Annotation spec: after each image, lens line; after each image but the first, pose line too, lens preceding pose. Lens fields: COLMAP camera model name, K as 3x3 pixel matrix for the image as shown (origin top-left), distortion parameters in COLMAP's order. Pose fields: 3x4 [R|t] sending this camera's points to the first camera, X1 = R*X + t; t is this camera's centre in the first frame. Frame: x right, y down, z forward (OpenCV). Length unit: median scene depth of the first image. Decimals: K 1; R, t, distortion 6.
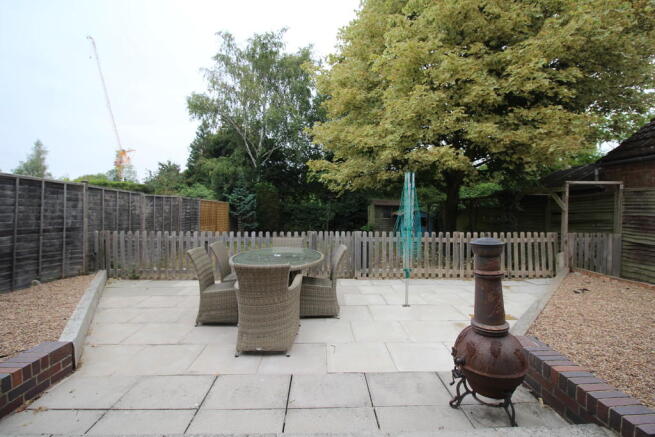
lens RADIAL K [[319.5, 0, 327.4], [0, 319.5, 214.3], [0, 0, 1]] dist [0.002300, -0.000302]
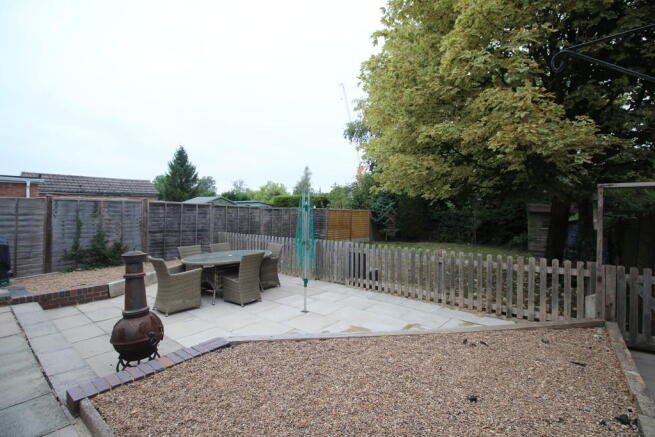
lens RADIAL K [[303.9, 0, 326.9], [0, 303.9, 215.9], [0, 0, 1]] dist [-0.003638, -0.000098]
pose [[0.755669, 0.006057, -0.654926, 0.713354], [-0.009529, 0.999953, -0.001747, -0.032626], [0.654885, 0.007561, 0.755691, 0.179713]]
